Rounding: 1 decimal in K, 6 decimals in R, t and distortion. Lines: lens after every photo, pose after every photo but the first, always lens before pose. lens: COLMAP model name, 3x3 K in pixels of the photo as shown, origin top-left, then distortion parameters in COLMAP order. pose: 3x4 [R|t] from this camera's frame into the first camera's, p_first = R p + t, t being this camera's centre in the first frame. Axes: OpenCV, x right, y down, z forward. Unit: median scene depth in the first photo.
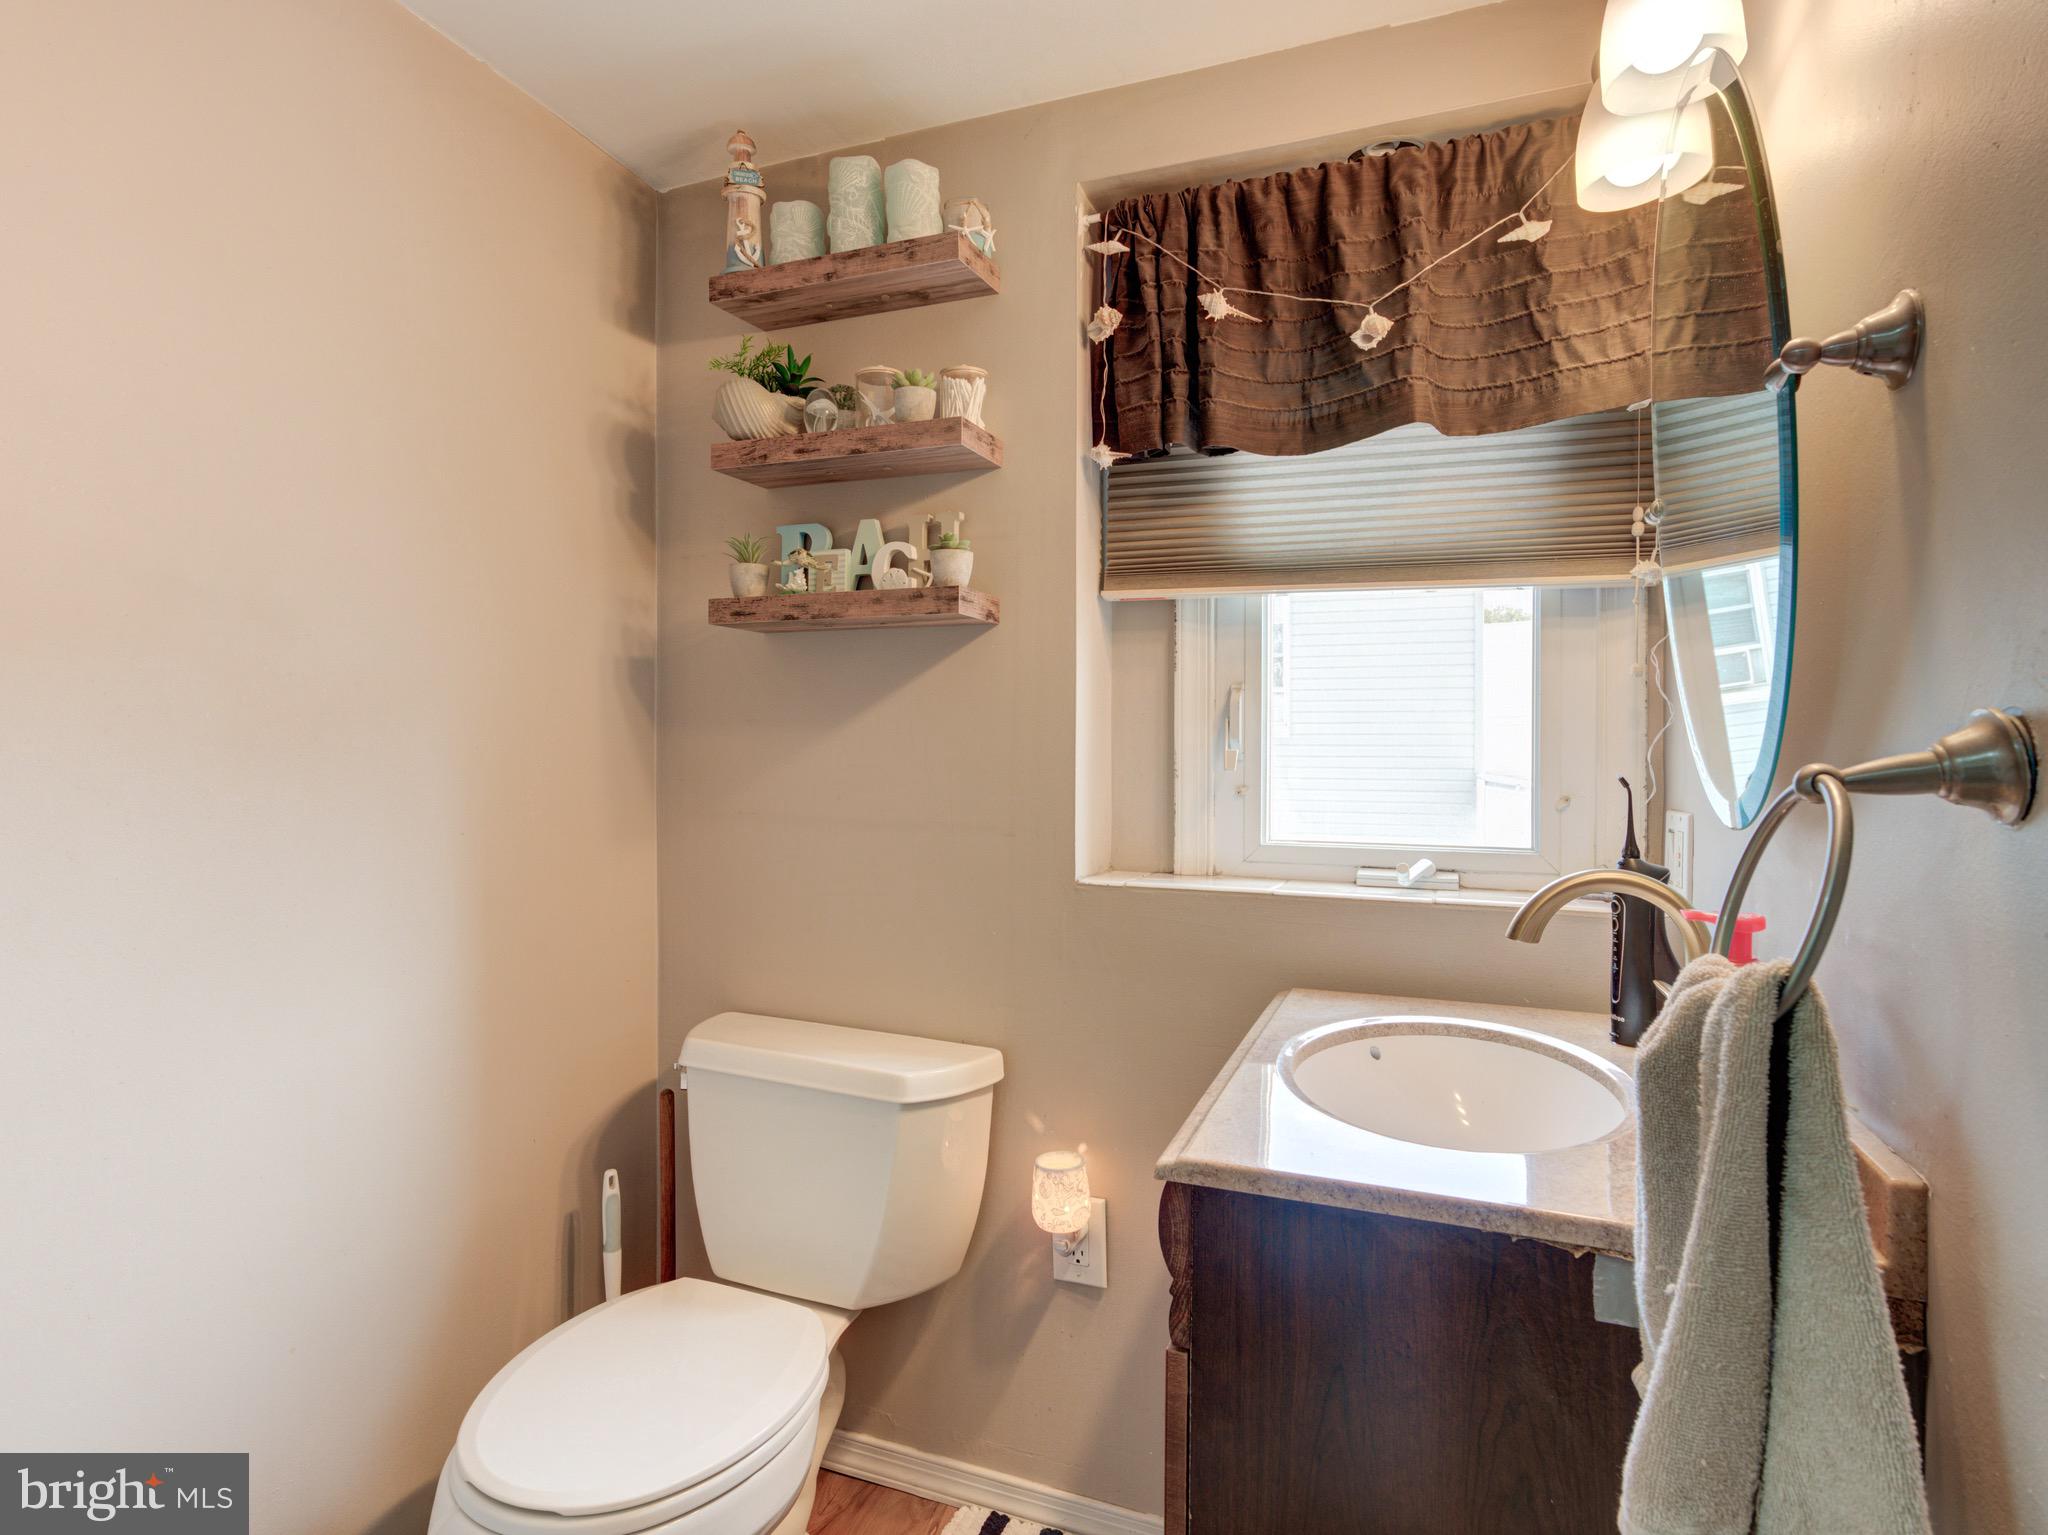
lens RADIAL K [[1082.9, 0, 1015.3], [0, 1082.9, 759.8], [0, 0, 1]] dist [-0.003967, 0.010822]
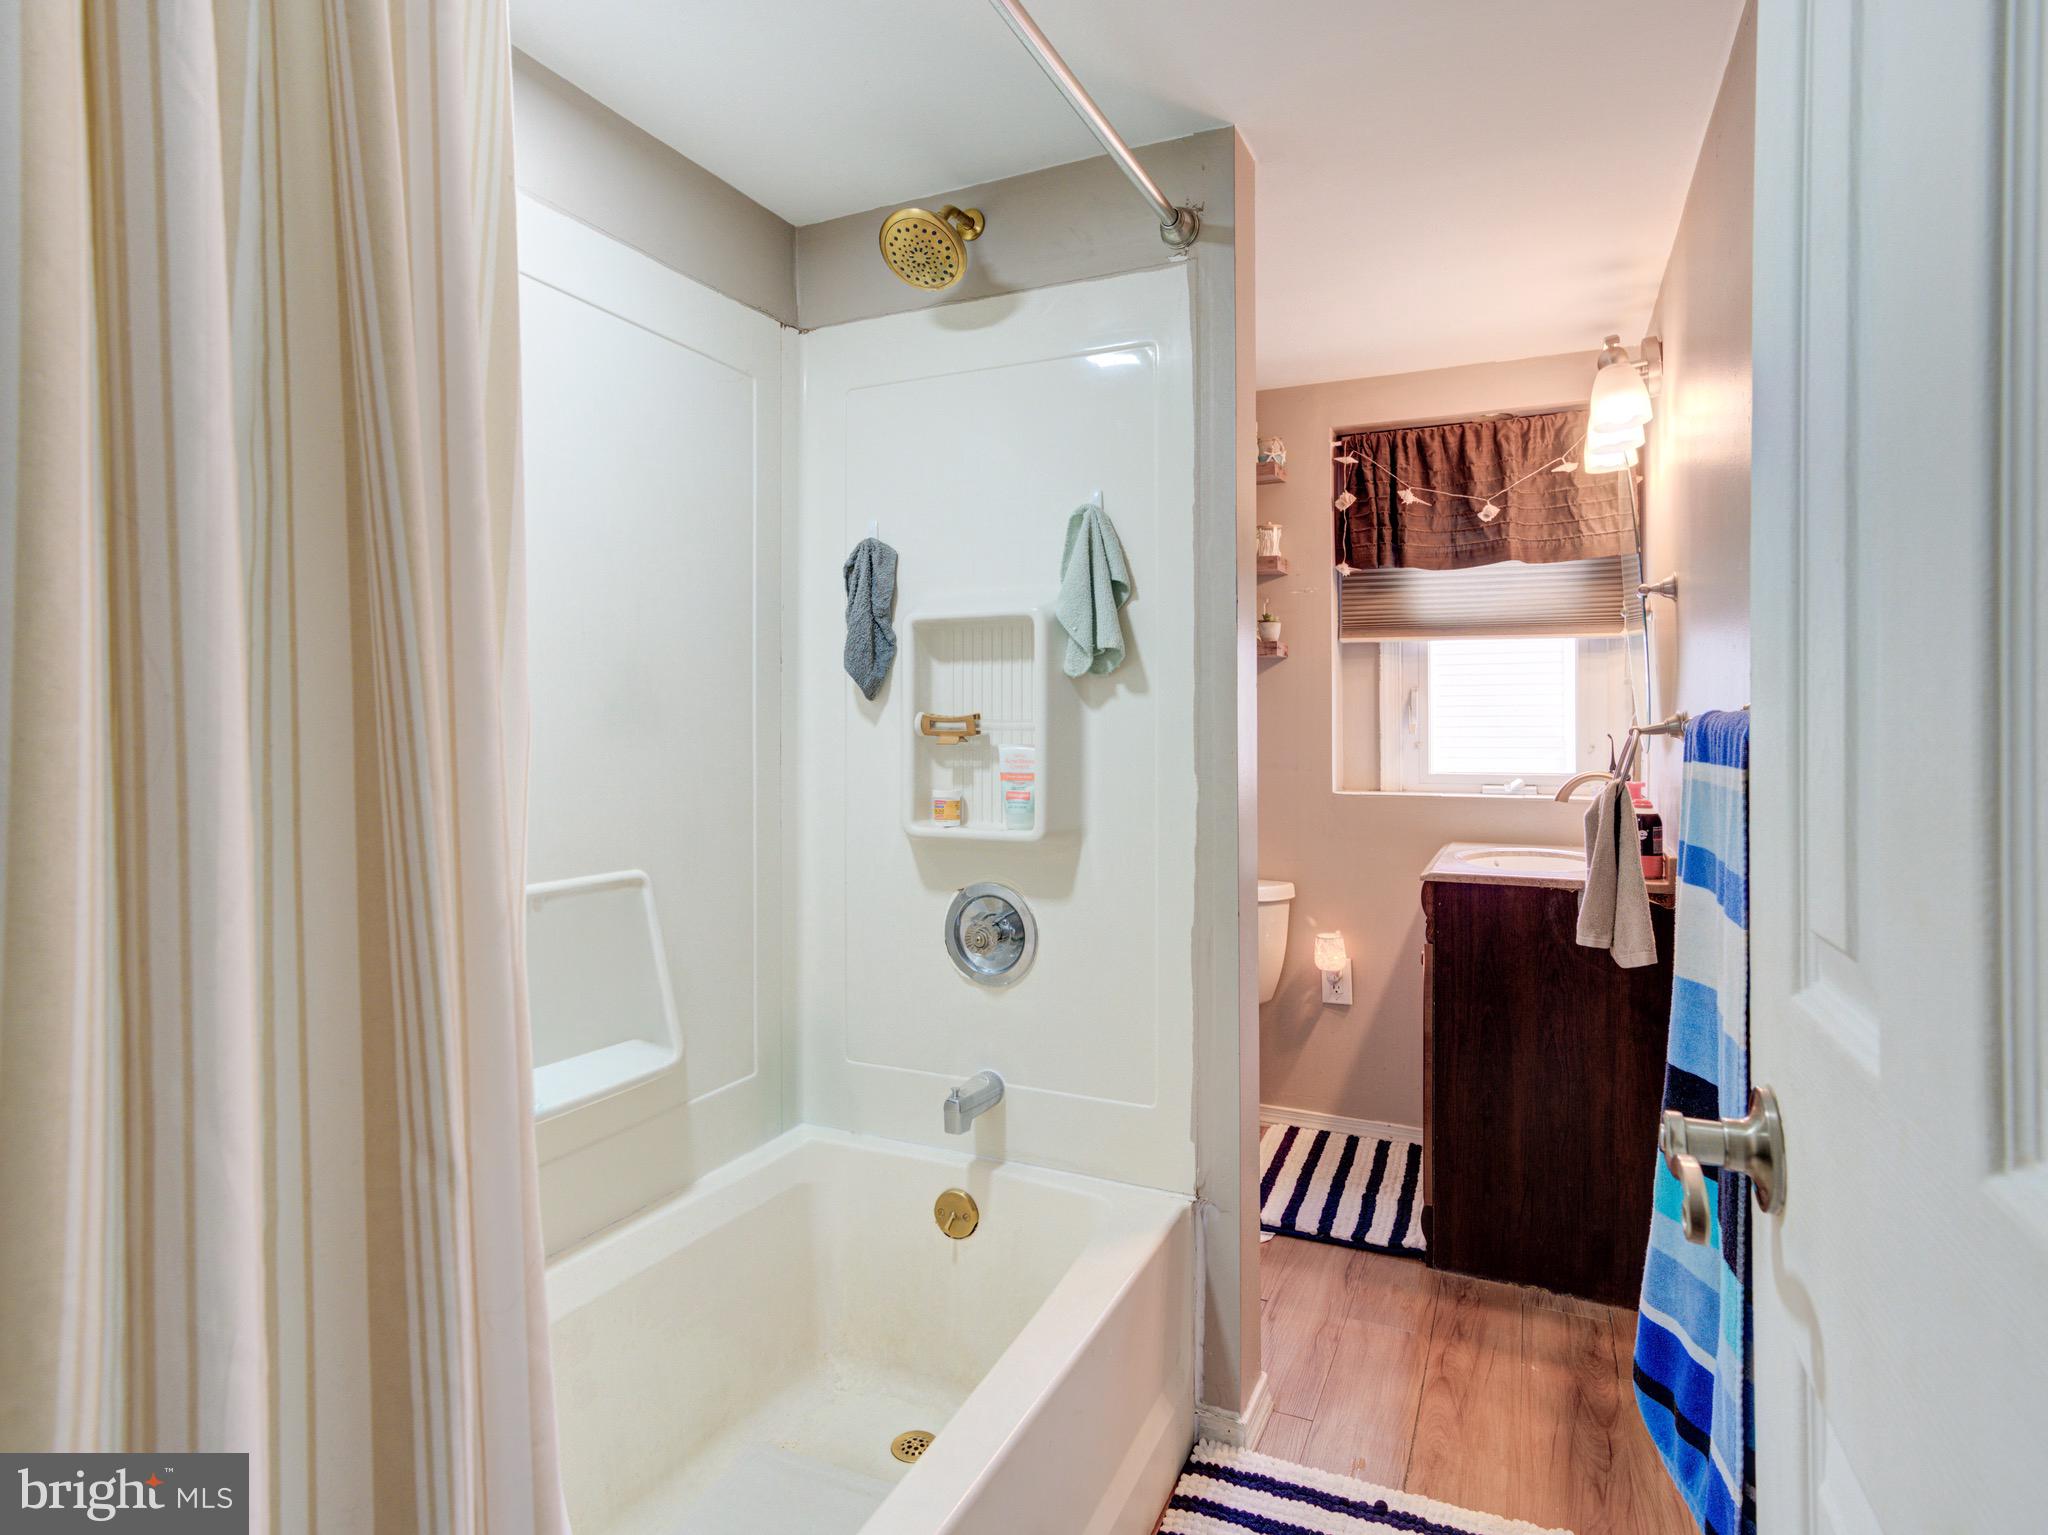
lens RADIAL K [[1082.9, 0, 1059.5], [0, 1082.9, 732.4], [0, 0, 1]] dist [-0.003967, 0.010822]
pose [[0.999263, -0.009110, -0.037301, -0.367796], [0.008956, 0.999951, -0.004271, 0.009369], [0.037338, 0.003934, 0.999295, -0.962538]]
